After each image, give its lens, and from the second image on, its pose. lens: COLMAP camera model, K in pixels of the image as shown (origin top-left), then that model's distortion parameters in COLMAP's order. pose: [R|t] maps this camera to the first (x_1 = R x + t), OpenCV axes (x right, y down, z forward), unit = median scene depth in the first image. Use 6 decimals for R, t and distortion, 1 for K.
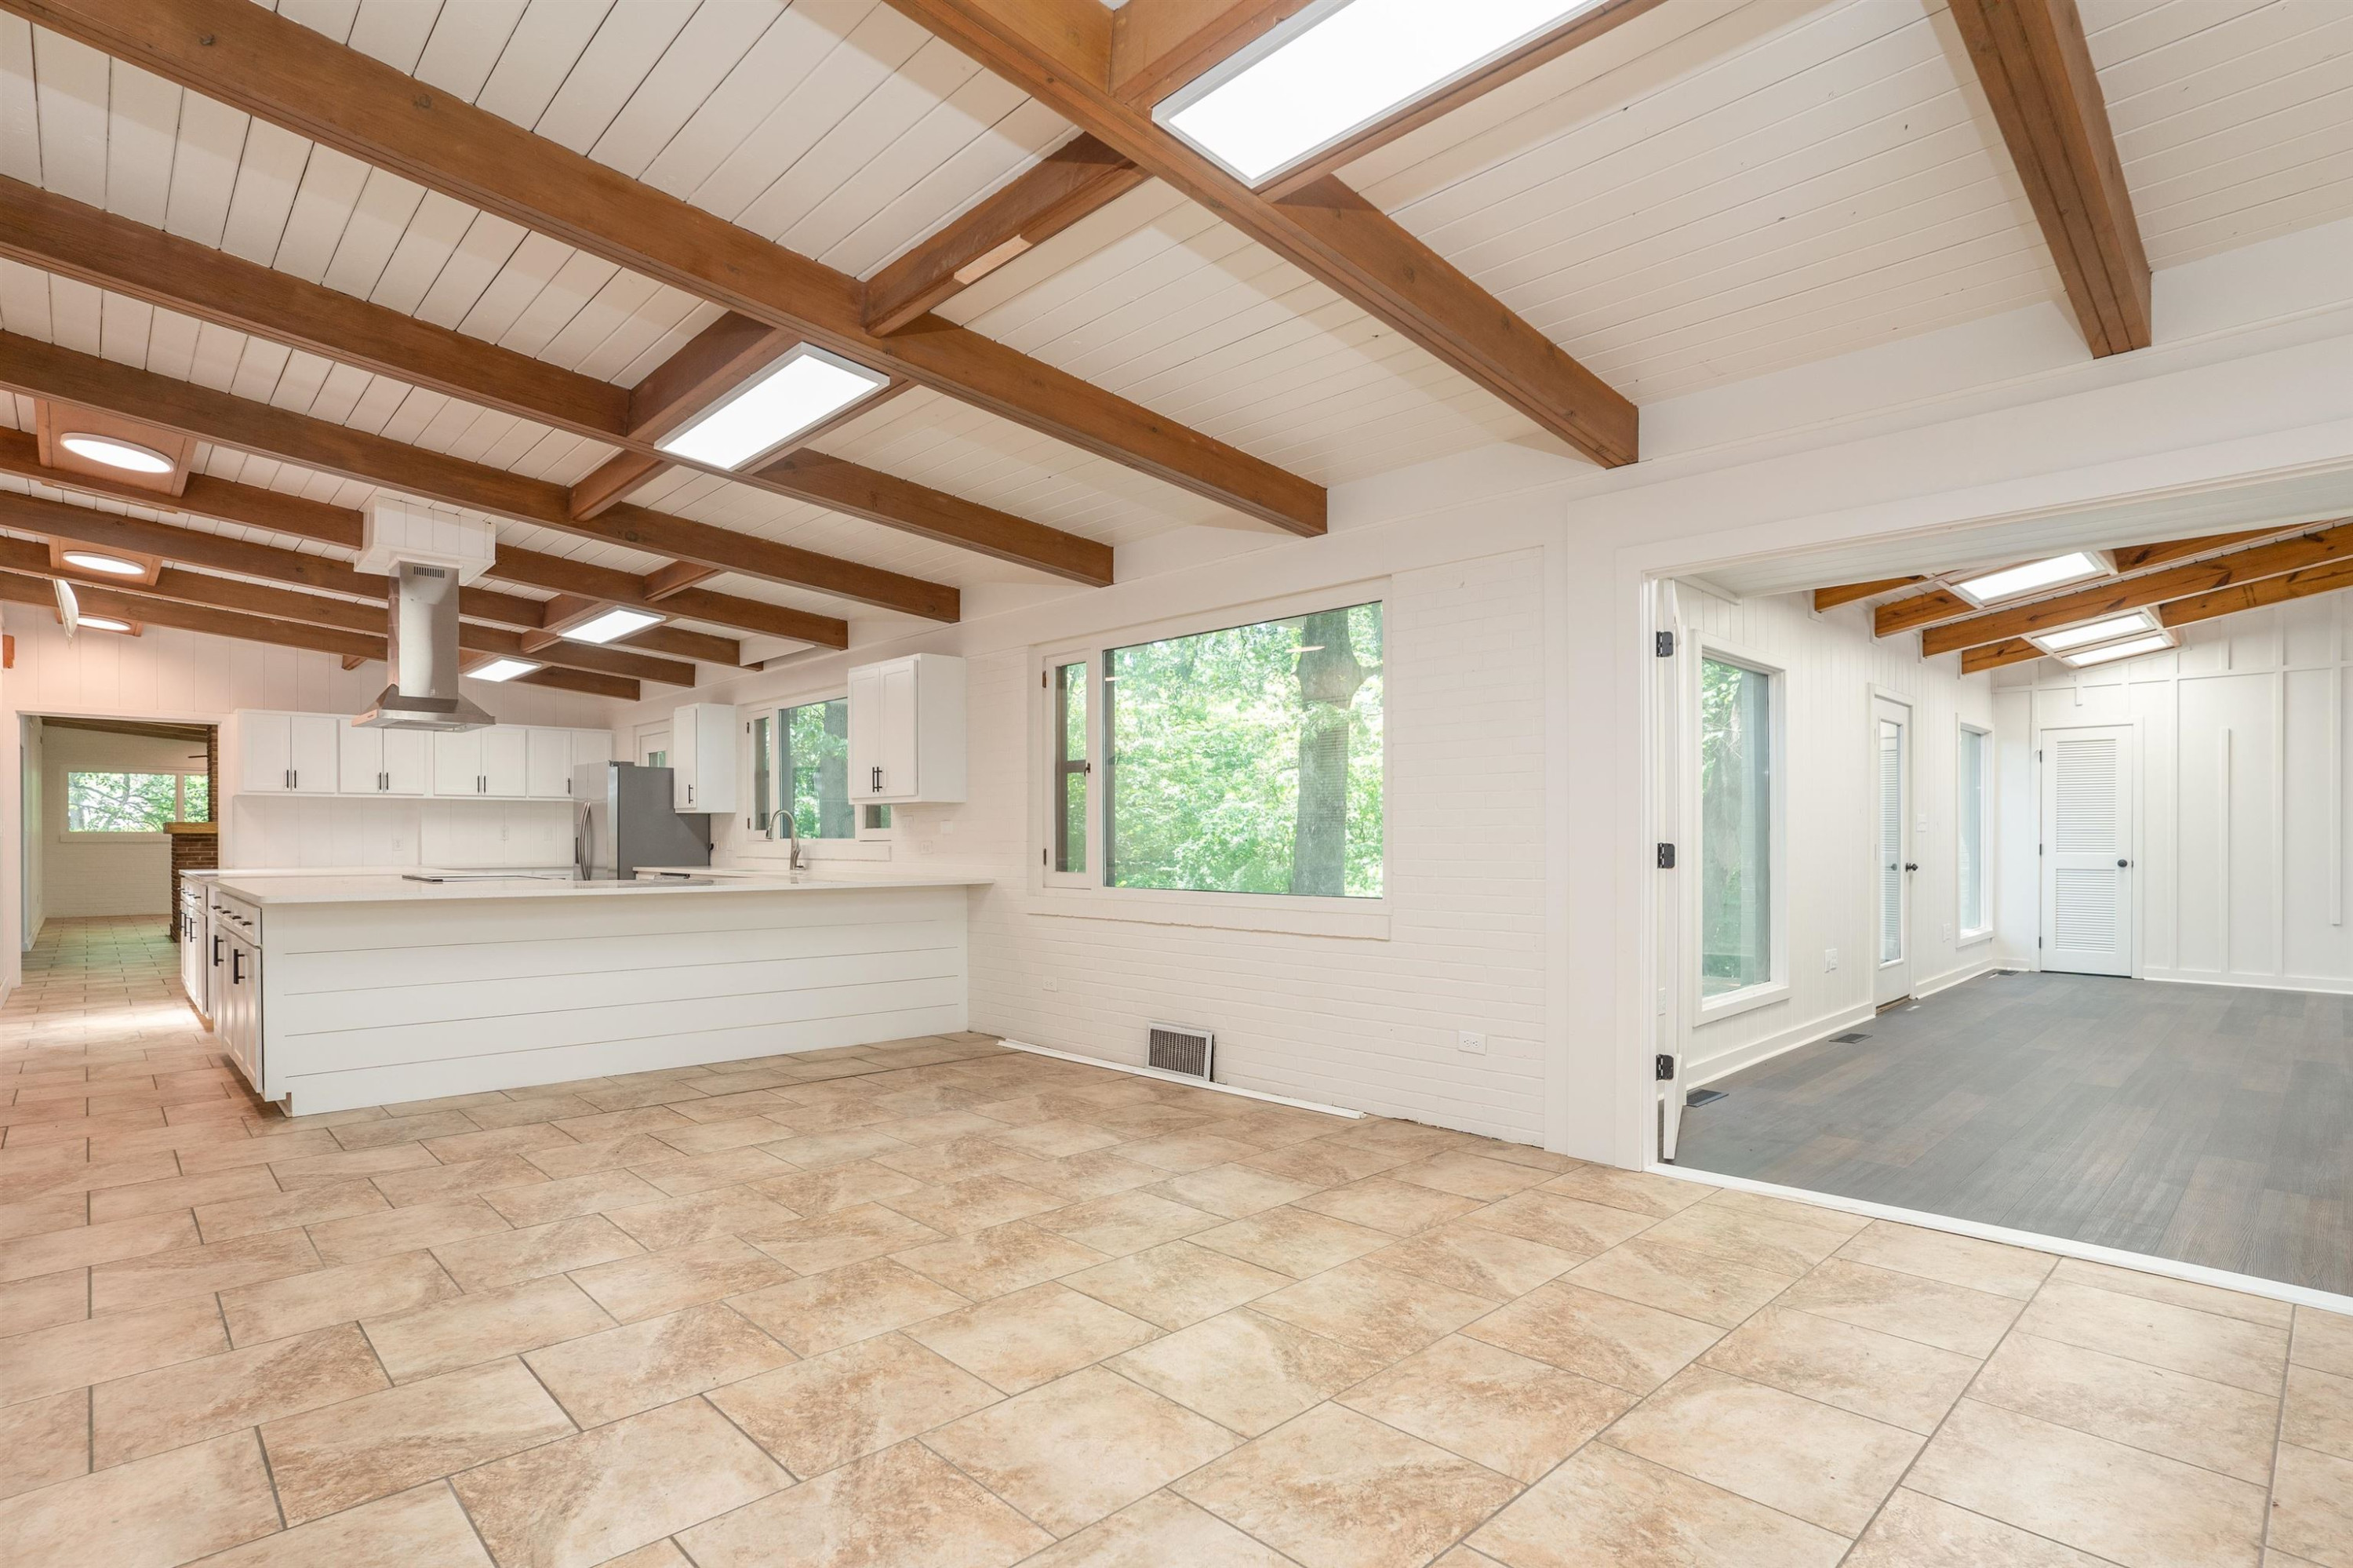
lens RADIAL K [[1142.2, 0, 1154.8], [0, 1142.2, 840.4], [0, 0, 1]] dist [-0.045083, 0.016031]
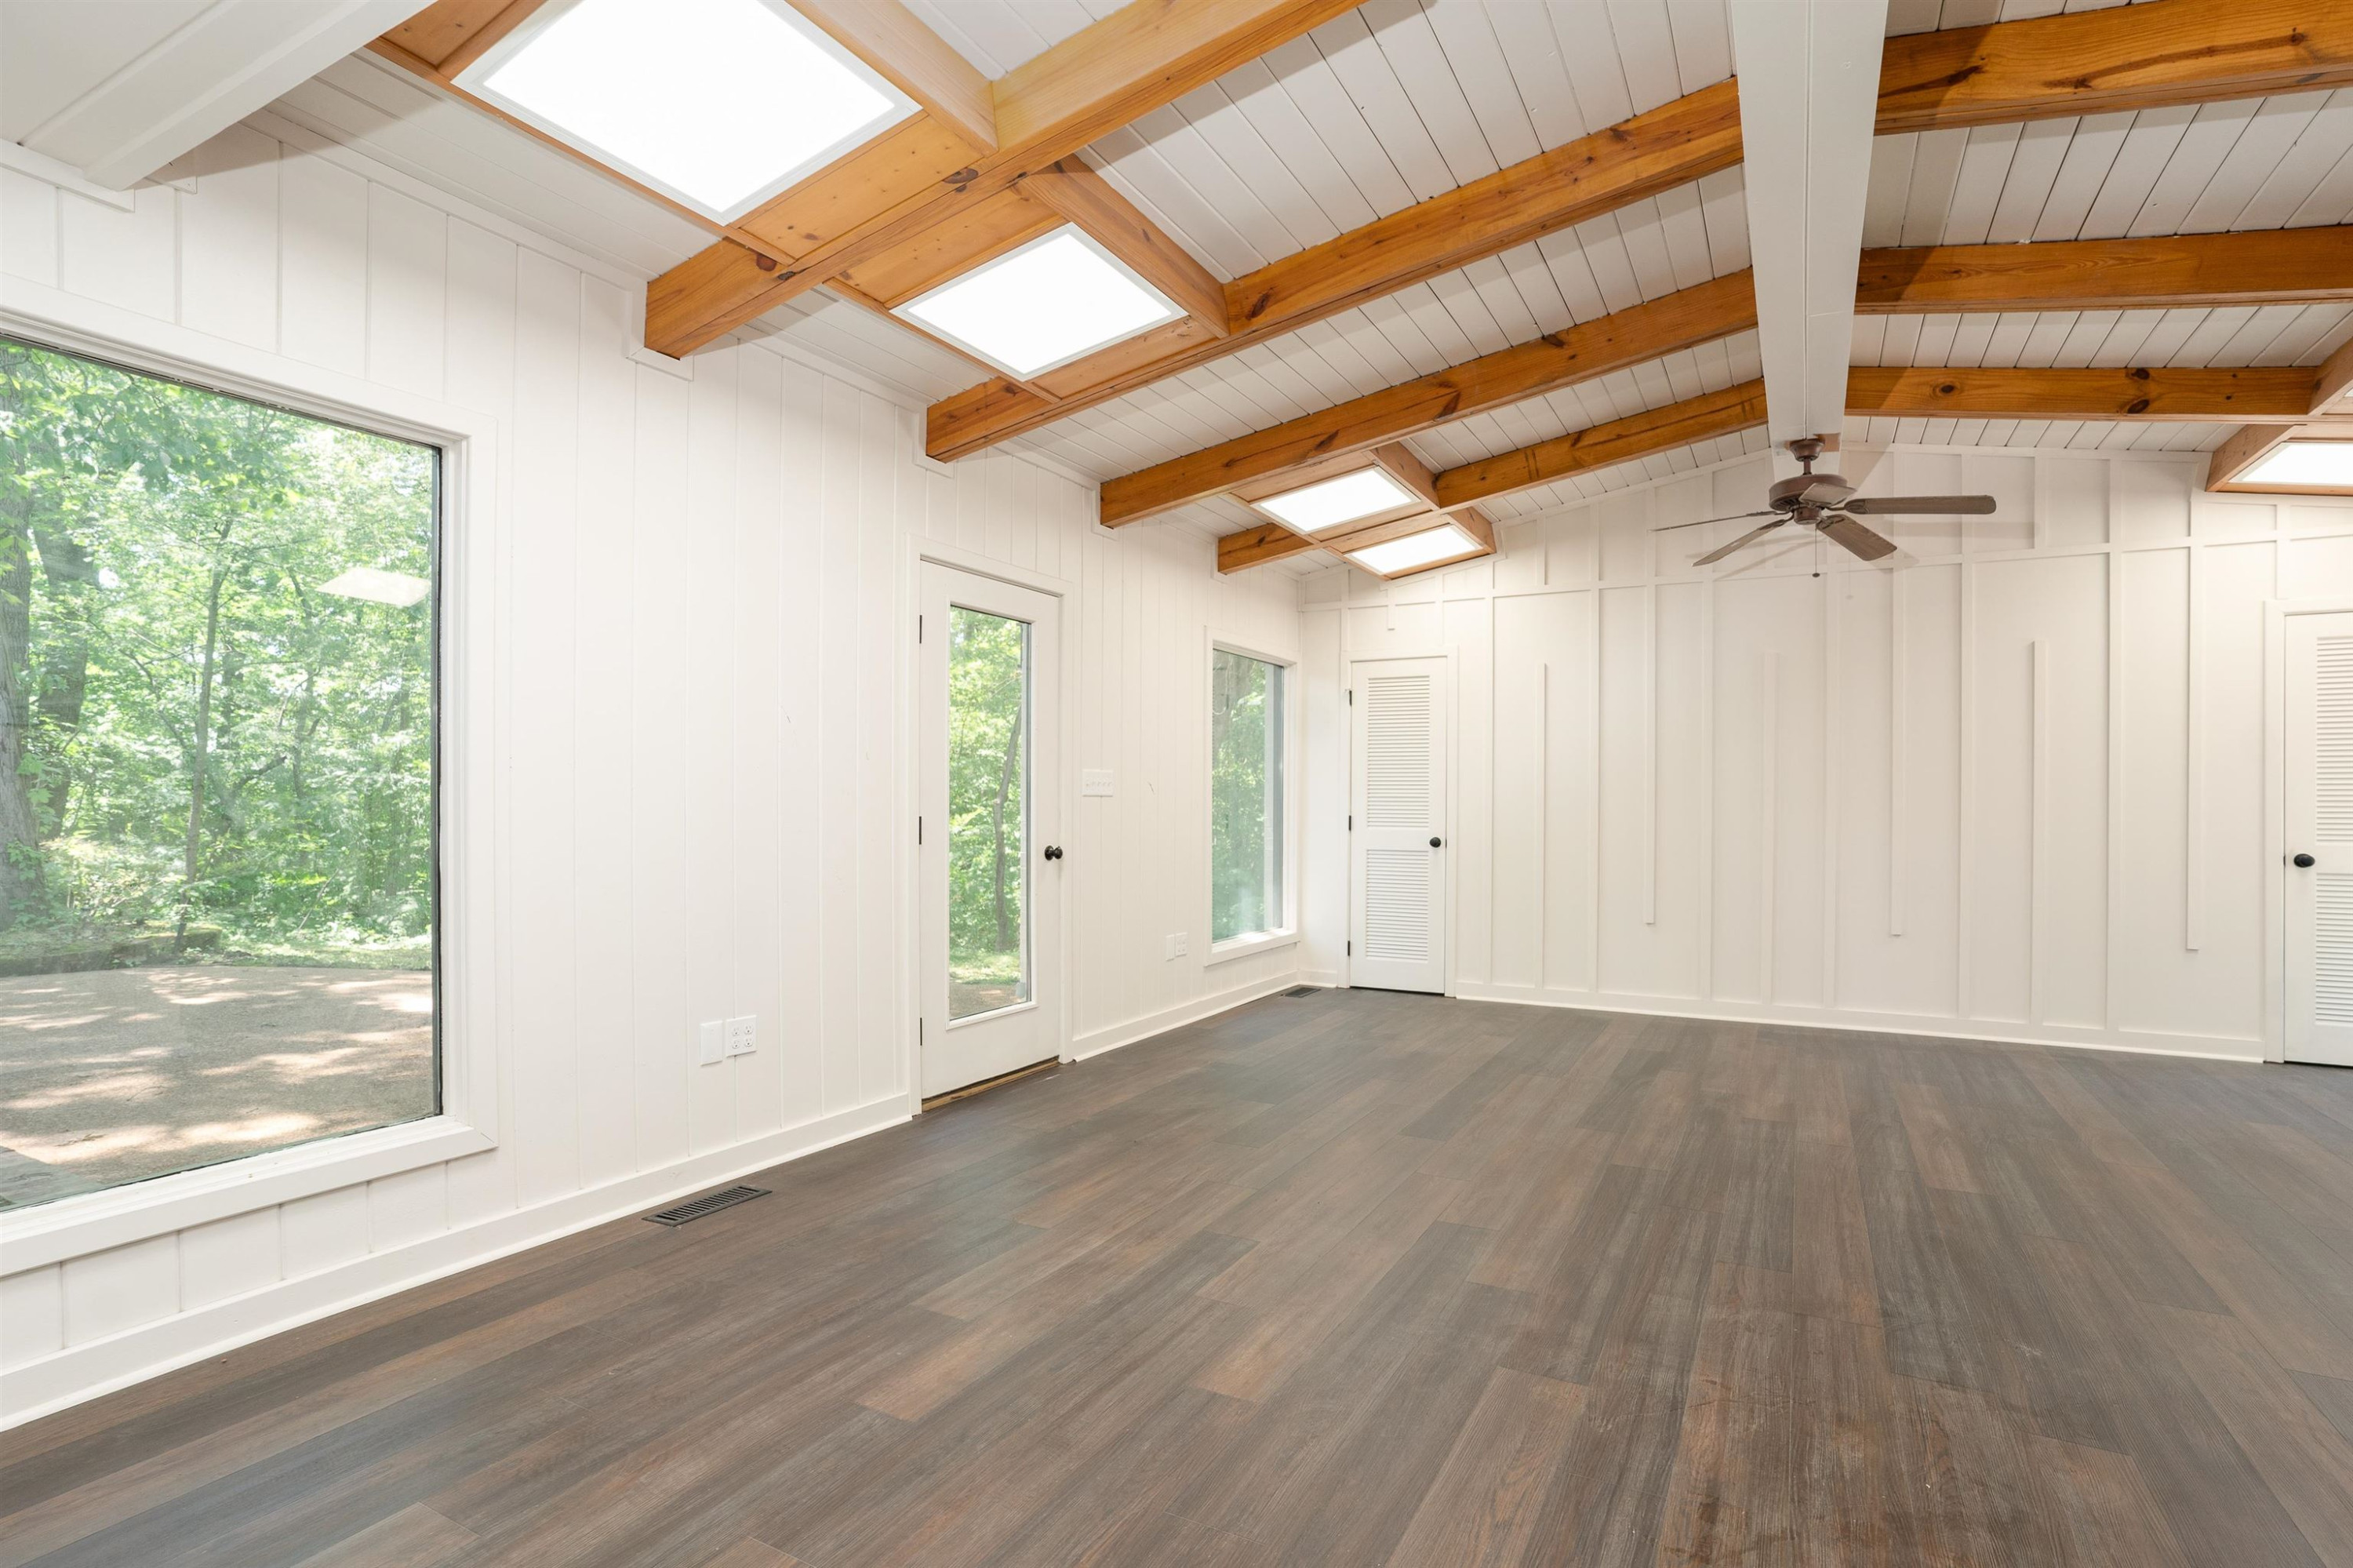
lens RADIAL K [[1156.1, 0, 1180.3], [0, 1156.1, 807.4], [0, 0, 1]] dist [-0.046086, 0.012862]
pose [[0.949607, 0.004987, 0.313404, 0.134574], [-0.004950, 0.999987, -0.000914, -0.000317], [-0.313405, -0.000683, 0.949619, 0.092835]]
